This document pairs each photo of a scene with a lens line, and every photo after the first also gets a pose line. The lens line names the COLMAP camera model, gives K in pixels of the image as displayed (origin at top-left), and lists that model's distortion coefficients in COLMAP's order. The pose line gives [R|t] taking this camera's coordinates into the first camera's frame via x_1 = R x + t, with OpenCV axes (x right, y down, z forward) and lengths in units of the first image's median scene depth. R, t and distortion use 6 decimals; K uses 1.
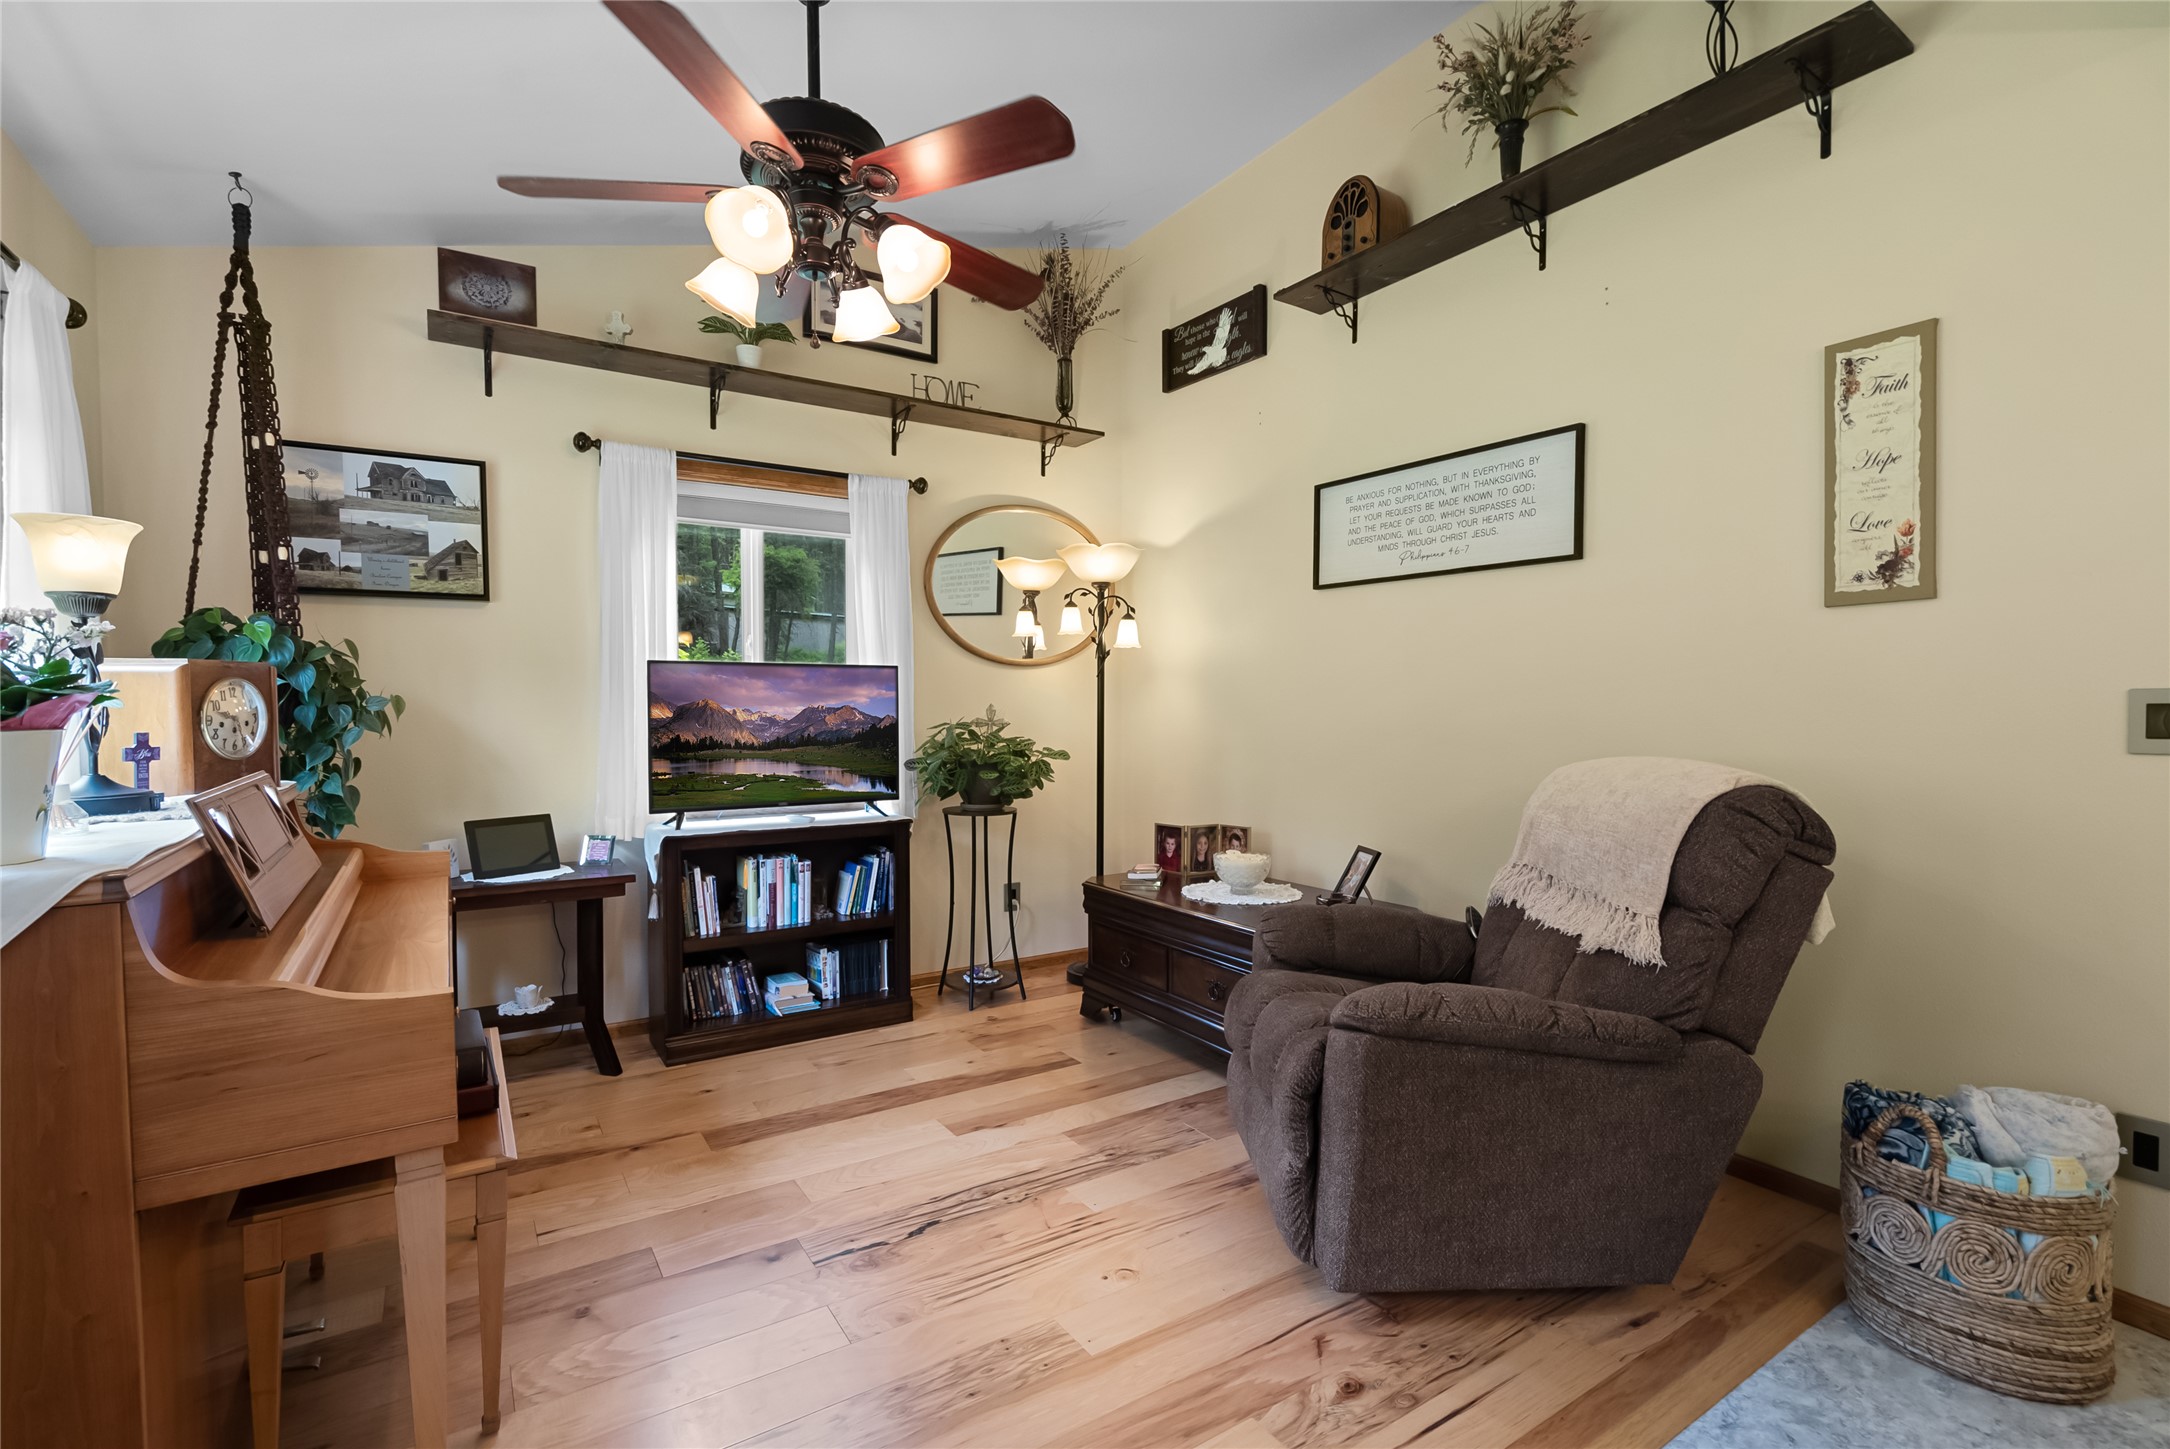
lens RADIAL K [[1002.2, 0, 1085.3], [0, 1002.2, 726.7], [0, 0, 1]] dist [0.001389, 0.000589]
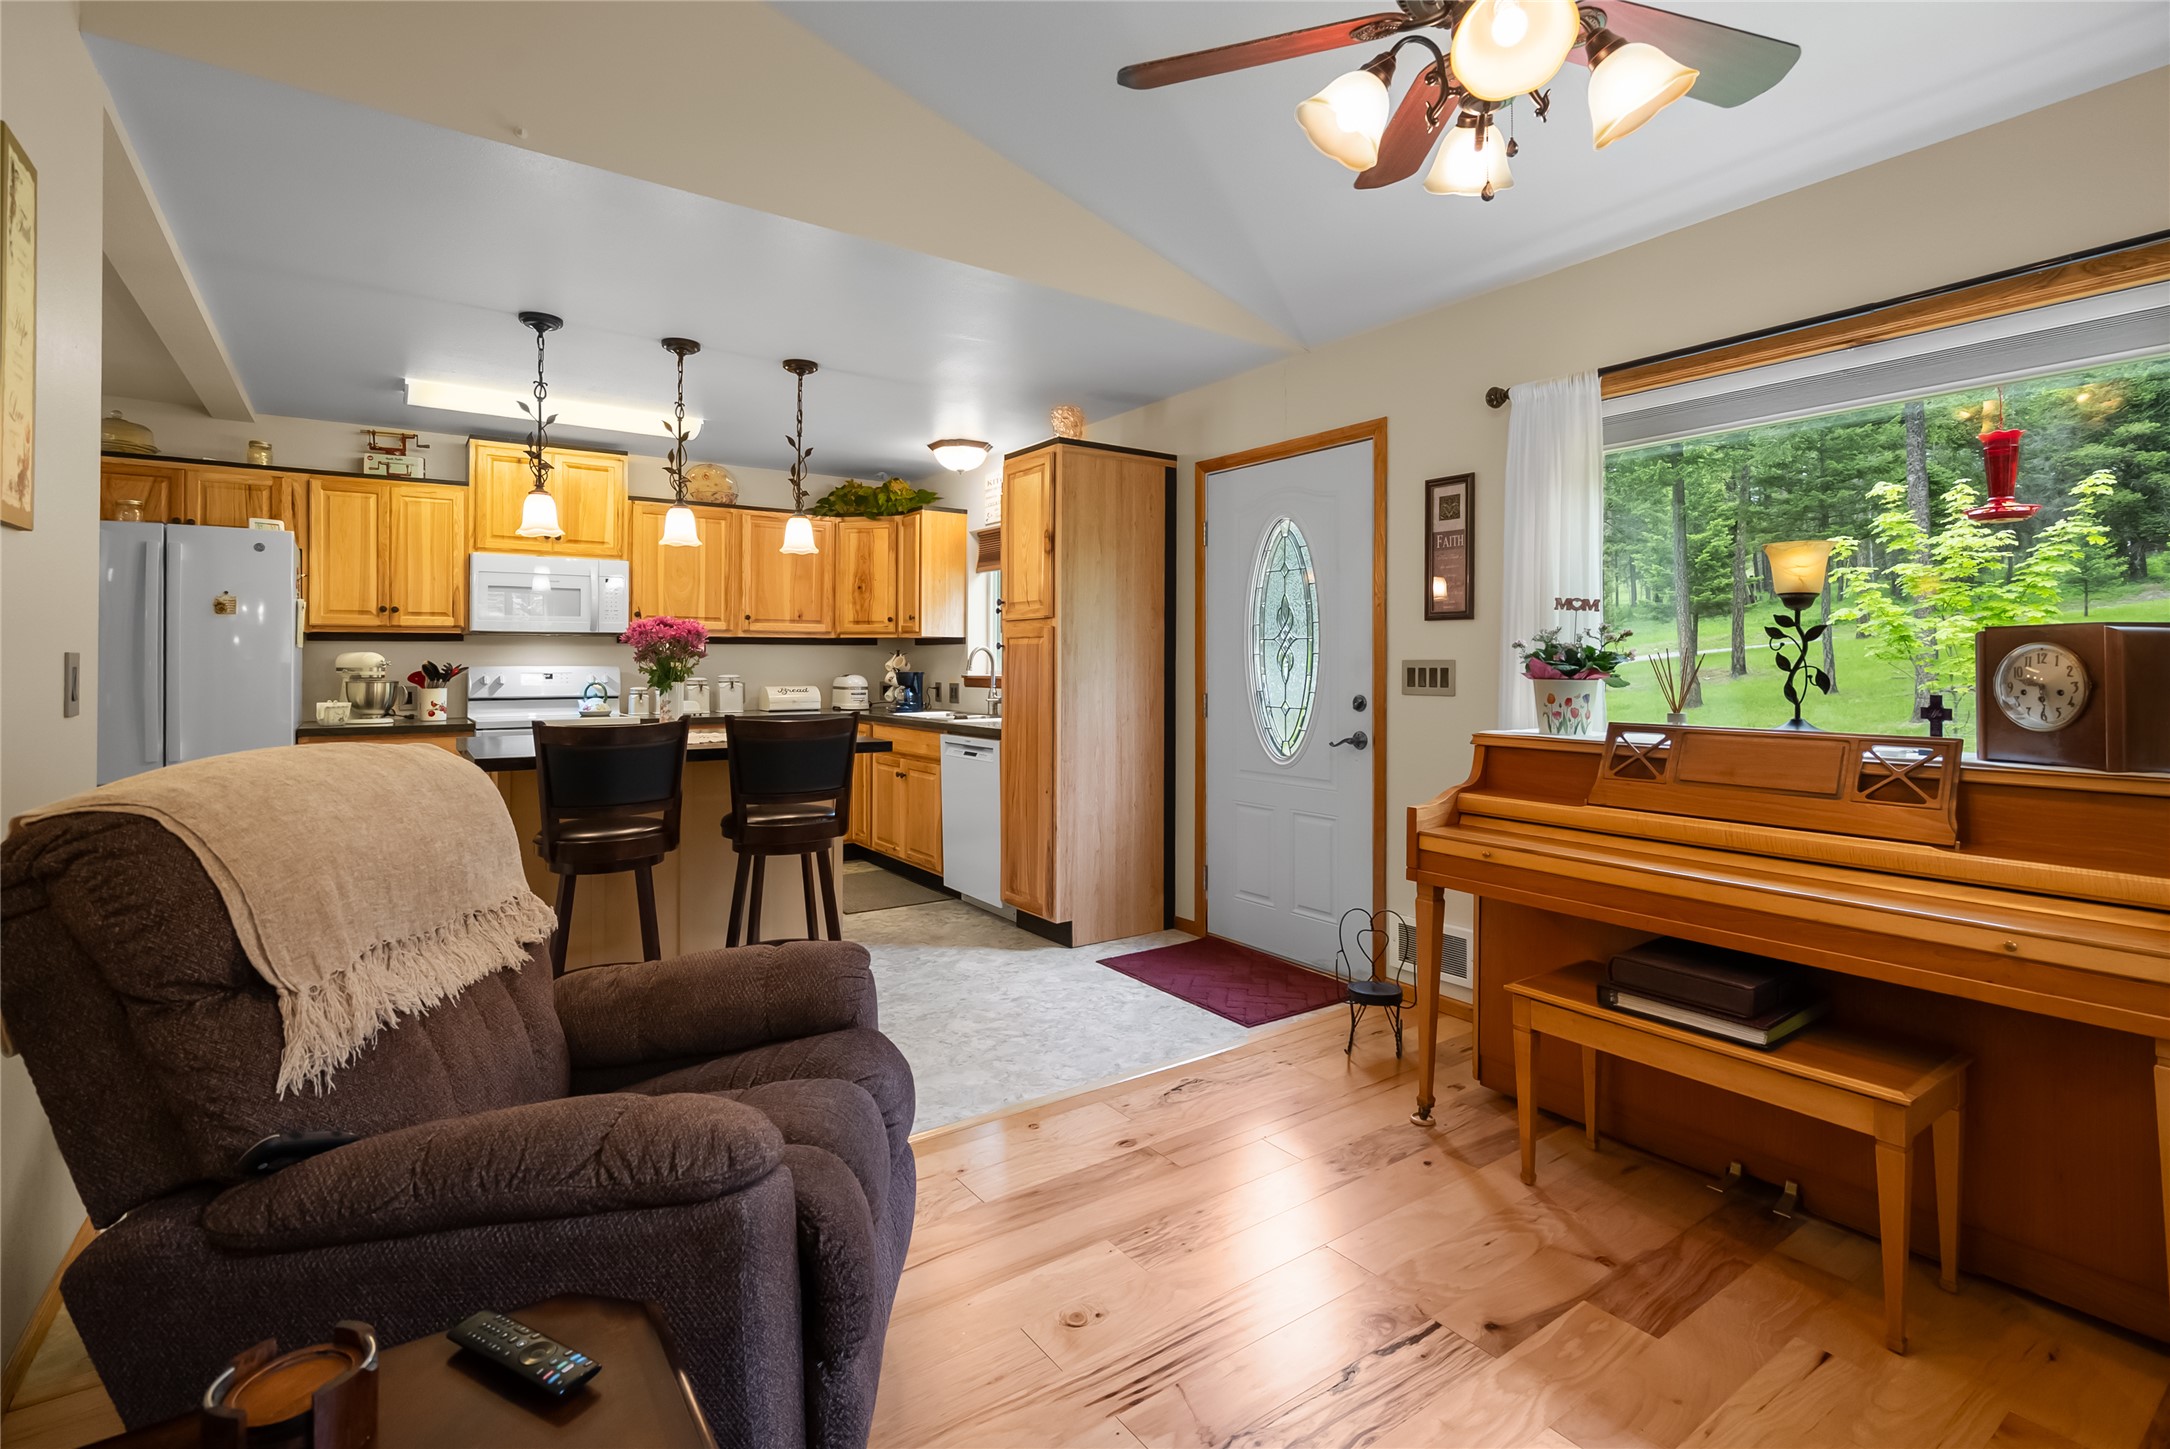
lens RADIAL K [[1002.2, 0, 1096.4], [0, 1002.2, 662.9], [0, 0, 1]] dist [0.001389, 0.000589]
pose [[-0.999227, 0.001085, -0.039287, 0.063805], [0.000105, 0.999689, 0.024936, -0.058760], [0.039302, 0.024913, -0.998917, 2.078317]]
